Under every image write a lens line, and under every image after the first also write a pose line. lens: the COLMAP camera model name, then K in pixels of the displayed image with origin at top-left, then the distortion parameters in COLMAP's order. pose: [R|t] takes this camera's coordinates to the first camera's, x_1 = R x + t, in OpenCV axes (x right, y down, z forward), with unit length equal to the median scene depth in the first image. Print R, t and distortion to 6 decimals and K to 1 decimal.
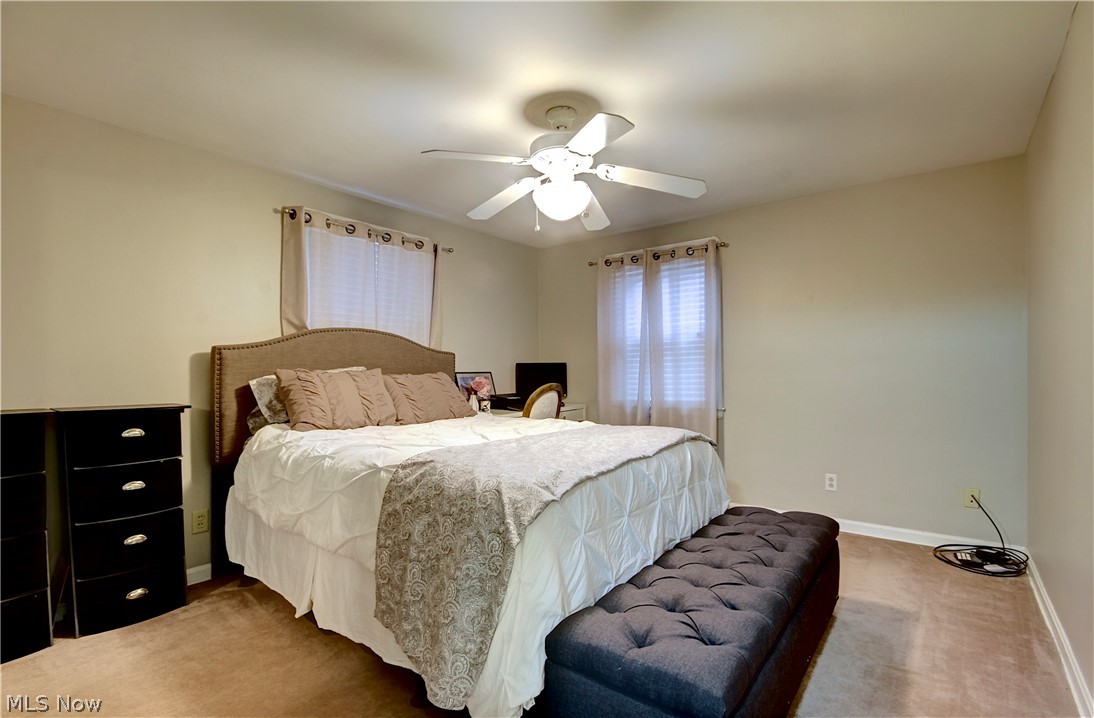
lens RADIAL K [[512.5, 0, 550.3], [0, 512.5, 371.4], [0, 0, 1]] dist [0.000319, -0.005833]
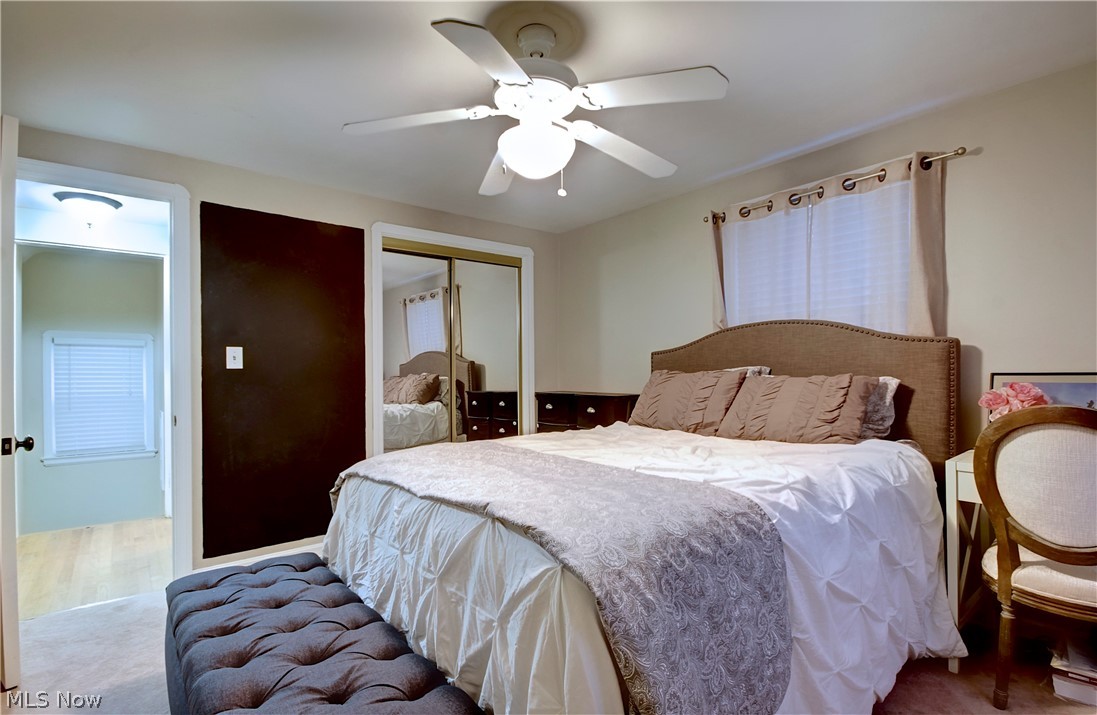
lens RADIAL K [[509.7, 0, 550.1], [0, 509.7, 376.2], [0, 0, 1]] dist [-0.000264, -0.000016]
pose [[-0.226051, 0.016747, -0.973971, 0.544570], [0.004791, 0.999859, 0.016081, -0.008240], [0.974104, -0.001031, -0.226100, 0.863526]]
